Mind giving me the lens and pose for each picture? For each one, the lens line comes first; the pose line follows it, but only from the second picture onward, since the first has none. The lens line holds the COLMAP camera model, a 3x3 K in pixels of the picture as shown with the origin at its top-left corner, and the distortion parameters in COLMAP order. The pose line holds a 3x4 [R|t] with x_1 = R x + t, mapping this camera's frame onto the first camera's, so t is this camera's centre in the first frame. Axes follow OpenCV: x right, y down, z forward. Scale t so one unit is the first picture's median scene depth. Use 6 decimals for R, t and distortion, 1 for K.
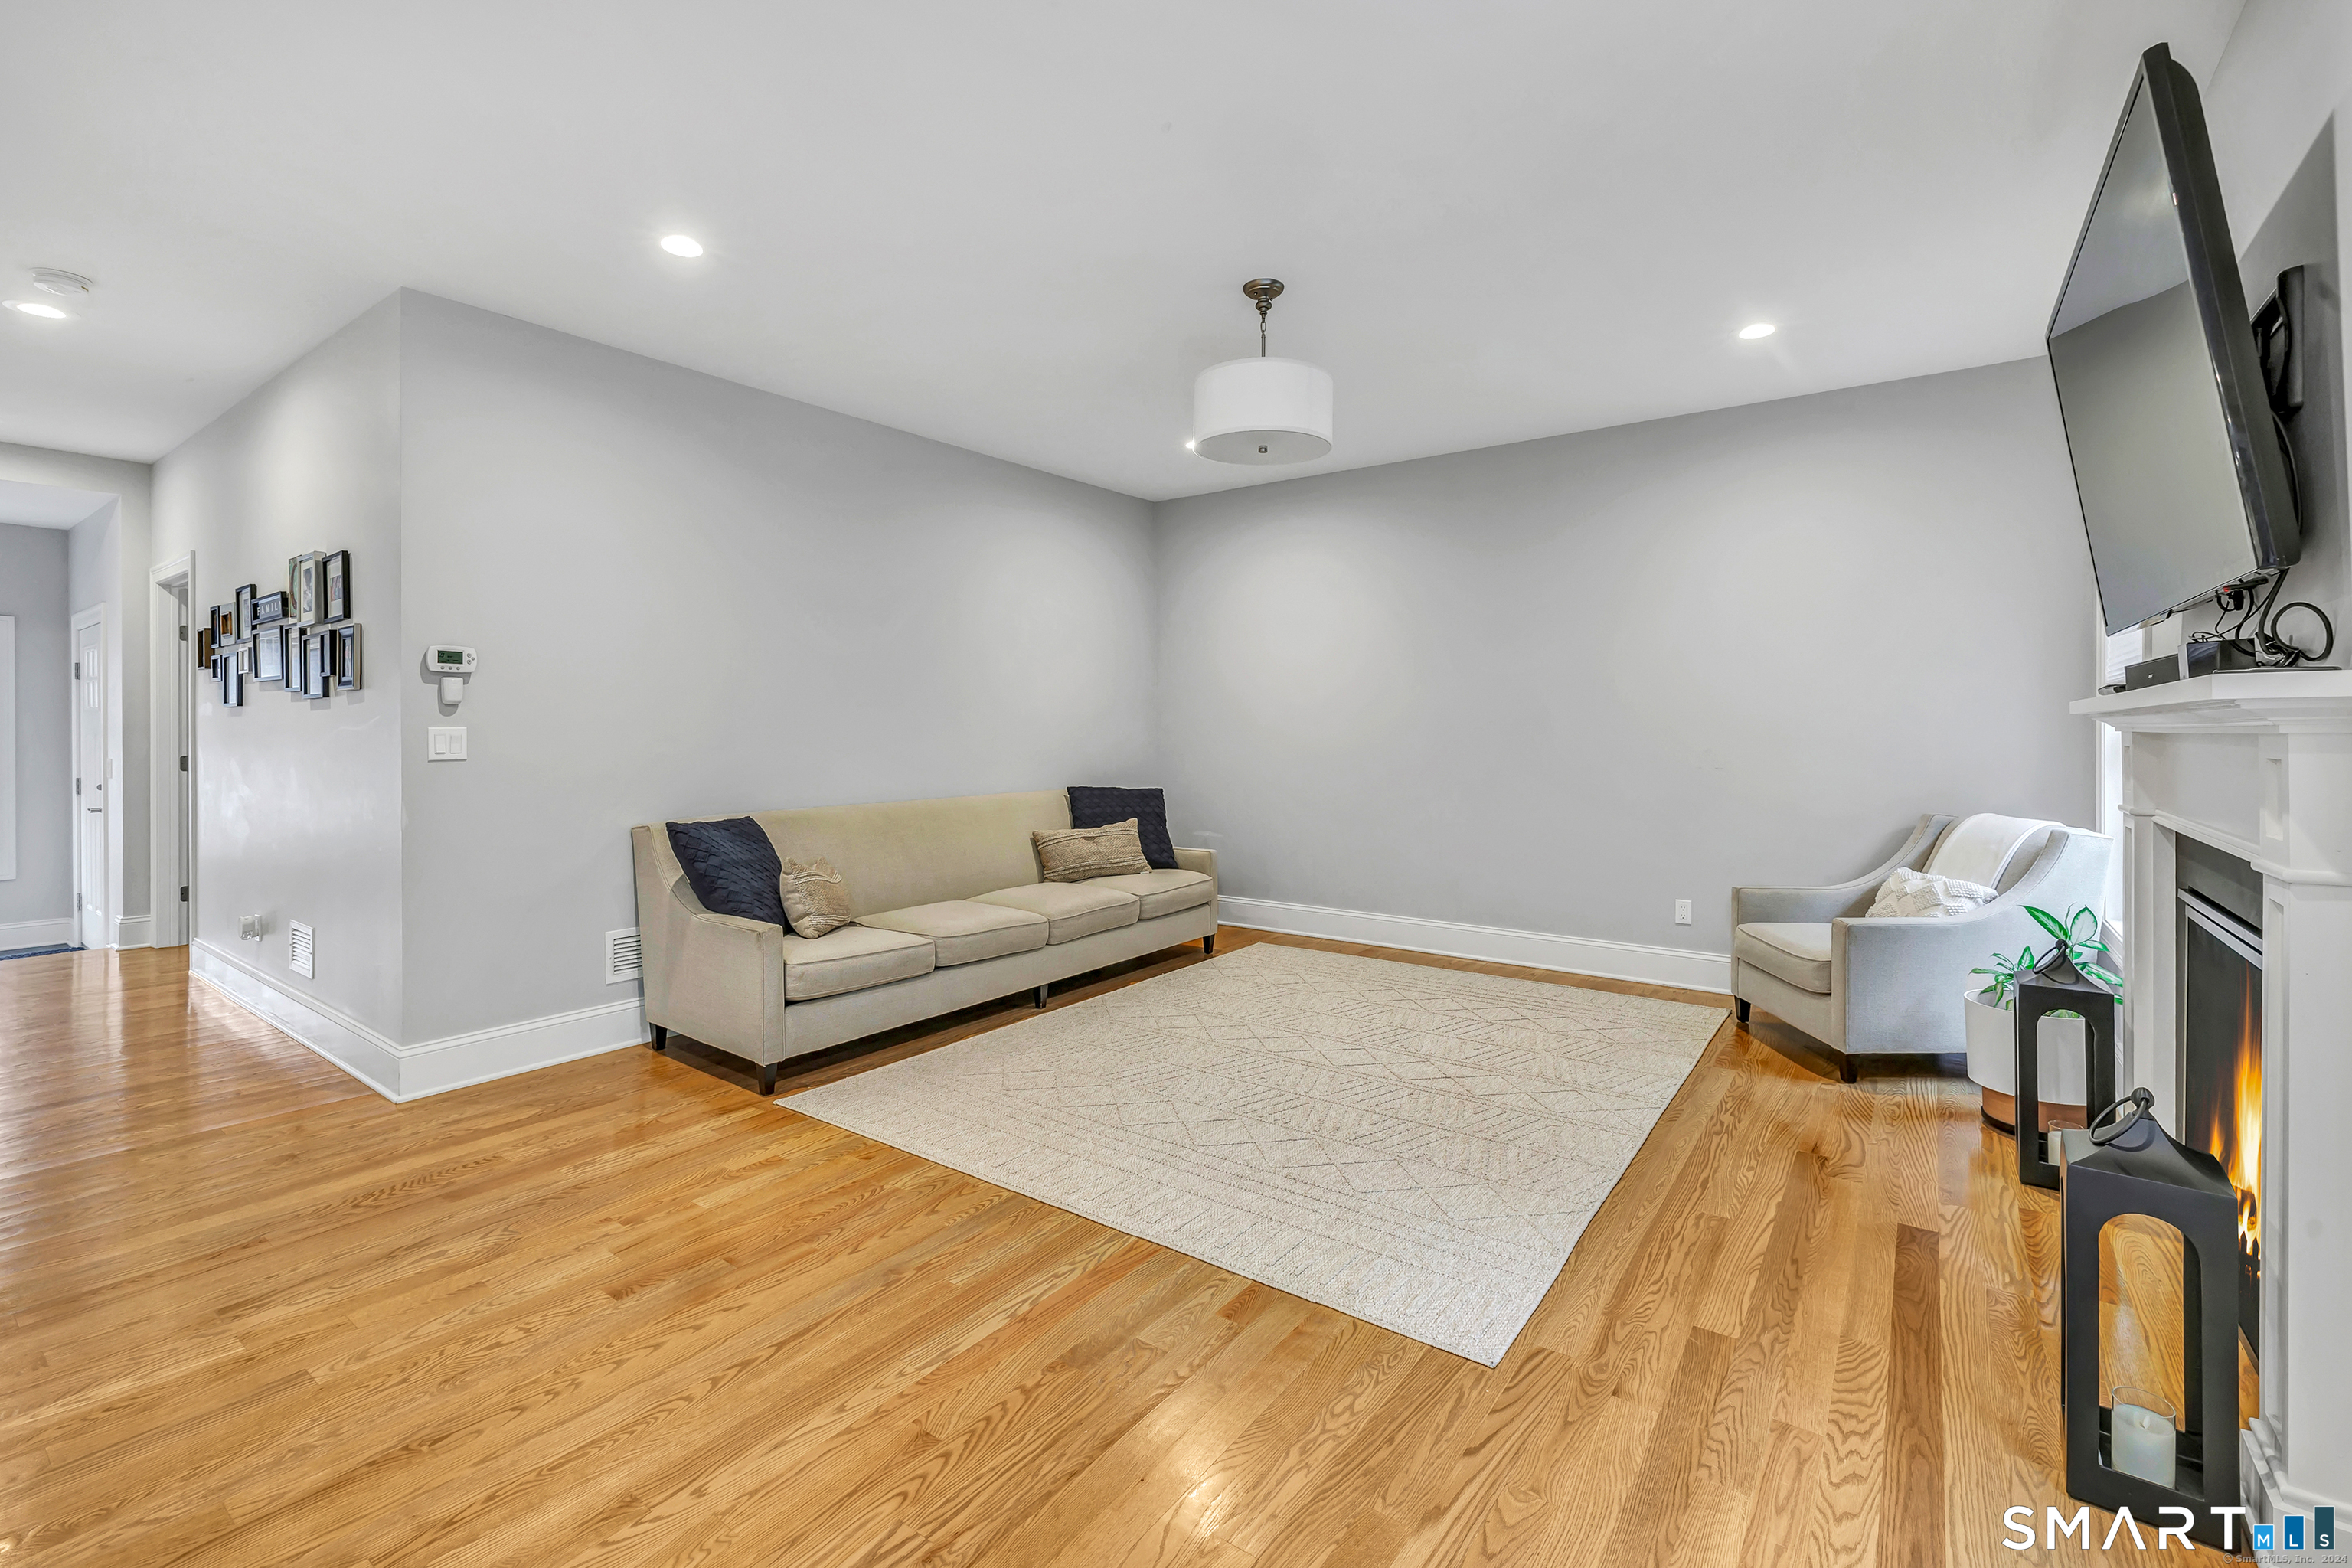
lens RADIAL K [[1013.7, 0, 1170.5], [0, 1013.7, 739.6], [0, 0, 1]] dist [0.000472, -0.000030]
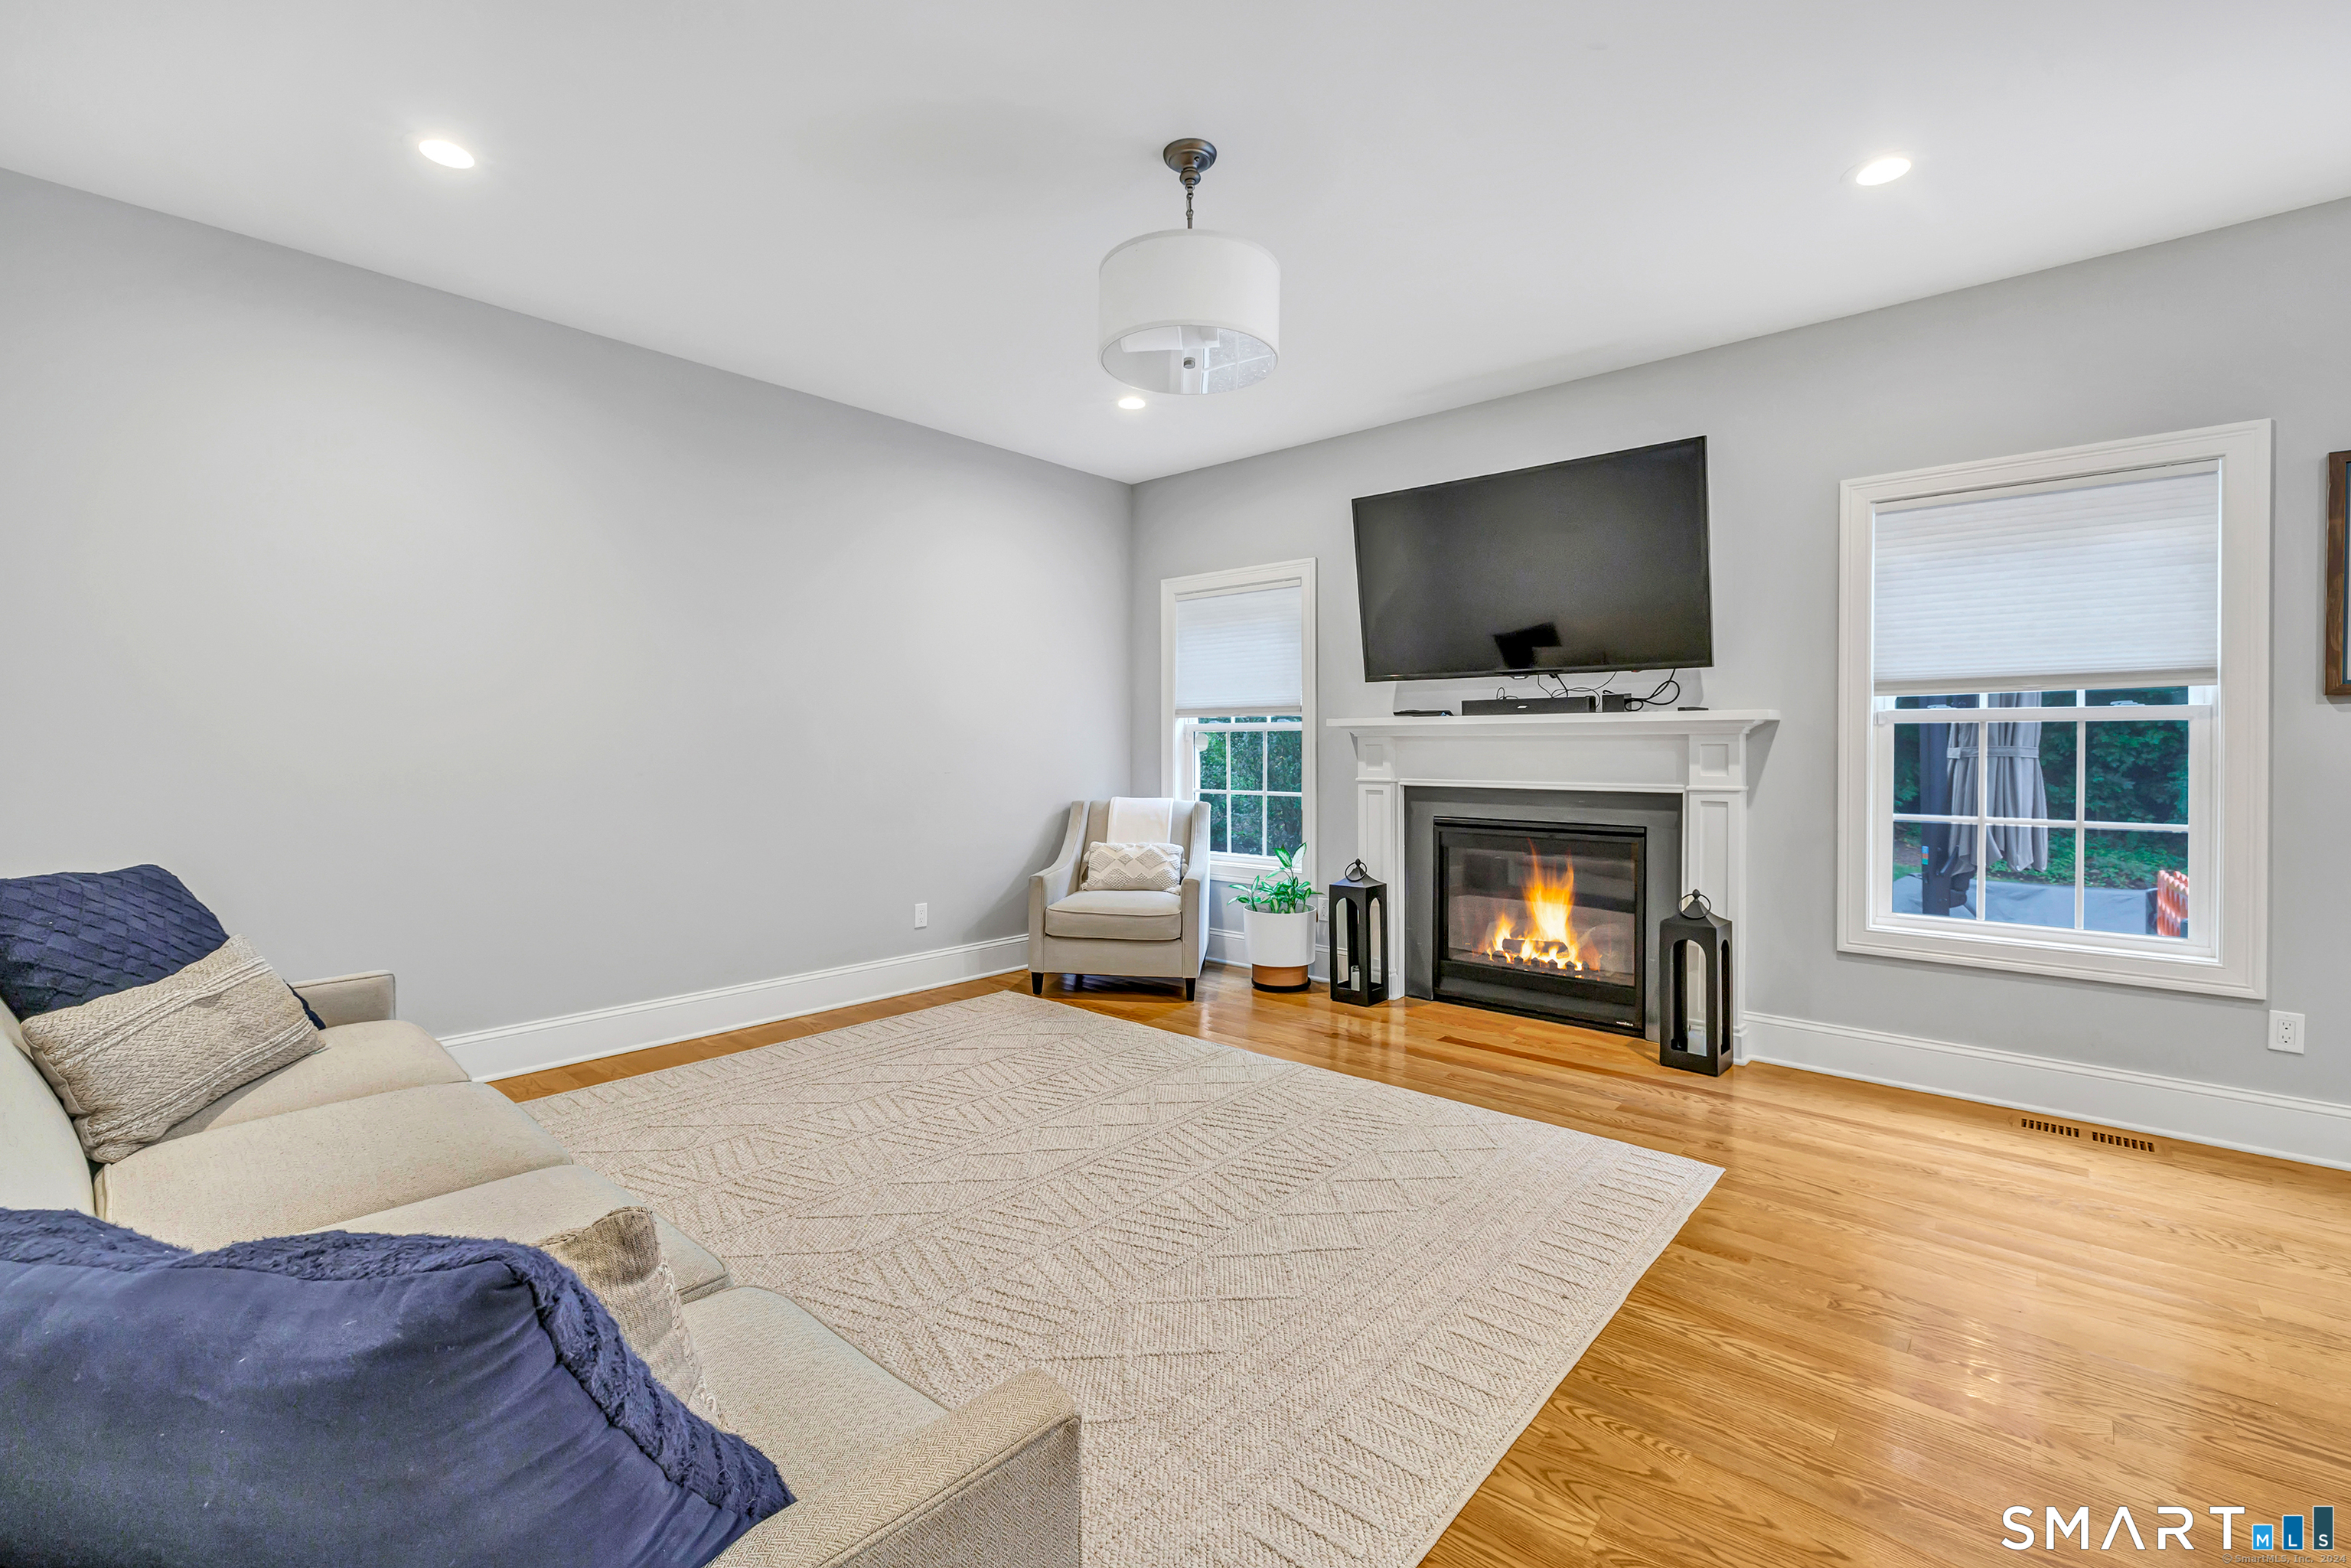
lens RADIAL K [[1013.3, 0, 1170.0], [0, 1013.3, 739.6], [0, 0, 1]] dist [0.000472, -0.000030]
pose [[0.085221, 0.009688, 0.996315, -0.976476], [0.006398, 0.999927, -0.010271, 0.016454], [-0.996342, 0.007250, 0.085153, 1.365735]]
